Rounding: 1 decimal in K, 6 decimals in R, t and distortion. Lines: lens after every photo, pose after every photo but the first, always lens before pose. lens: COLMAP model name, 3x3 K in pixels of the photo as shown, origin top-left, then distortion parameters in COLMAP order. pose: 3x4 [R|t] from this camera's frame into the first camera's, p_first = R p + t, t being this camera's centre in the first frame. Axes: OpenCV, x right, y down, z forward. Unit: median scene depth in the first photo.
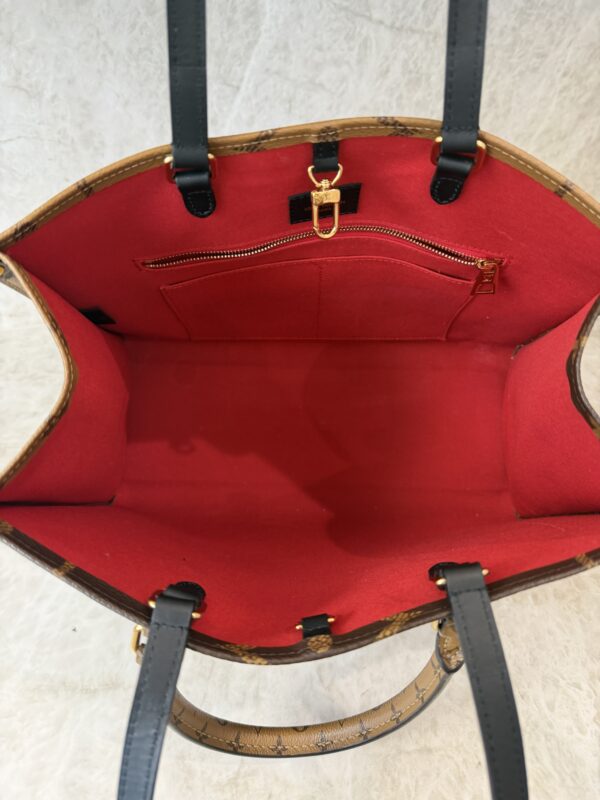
lens RADIAL K [[605.2, 0, 305.2], [0, 605.2, 402.1], [0, 0, 1]] dist [-0.037955, 0.006351]
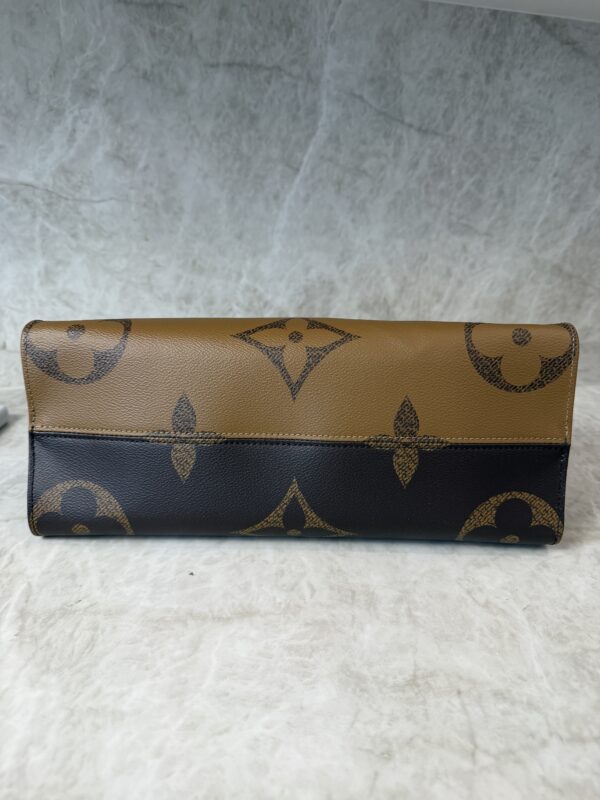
lens RADIAL K [[605.2, 0, 295.0], [0, 605.2, 405.7], [0, 0, 1]] dist [-0.037955, 0.006351]
pose [[0.998273, -0.020091, 0.055203, -0.199319], [0.037606, 0.940476, -0.337773, 0.330805], [-0.045131, 0.339266, 0.939607, 0.036179]]
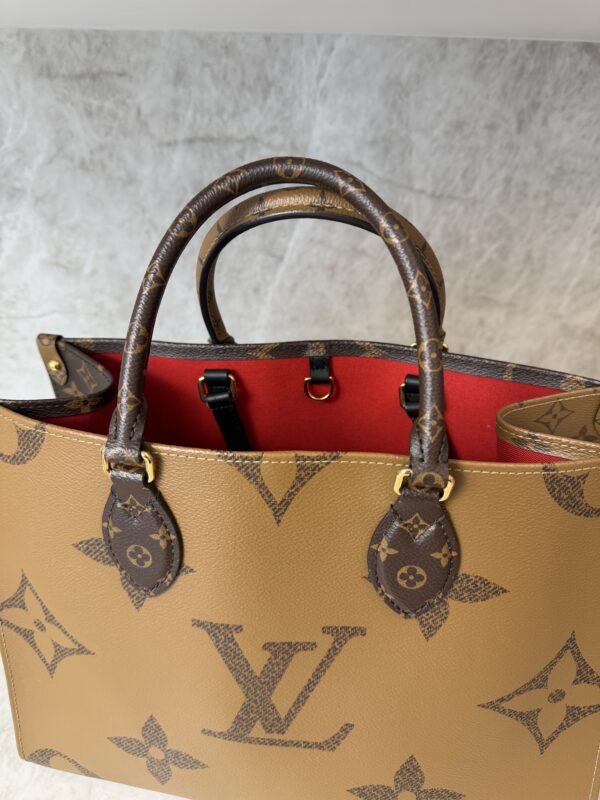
lens RADIAL K [[605.2, 0, 296.9], [0, 605.2, 386.1], [0, 0, 1]] dist [-0.037955, 0.006351]
pose [[0.998816, -0.032367, 0.036323, -0.133850], [0.039057, 0.978613, -0.201967, -0.122763], [-0.029009, 0.203146, 0.978719, 0.081379]]
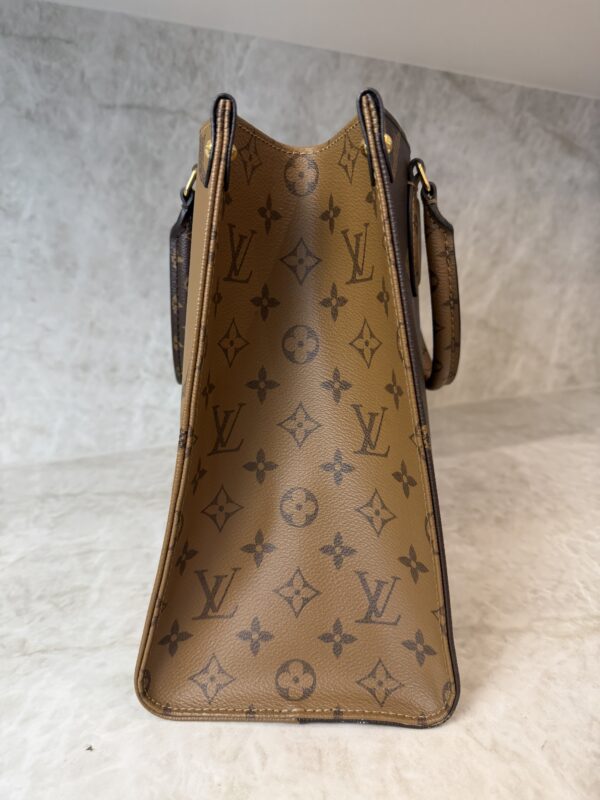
lens RADIAL K [[605.2, 0, 303.3], [0, 605.2, 400.5], [0, 0, 1]] dist [-0.037955, 0.006351]
pose [[0.975827, -0.058304, 0.210626, -0.200066], [0.145895, 0.891353, -0.429191, 0.258284], [-0.162718, 0.449545, 0.878312, 0.172017]]
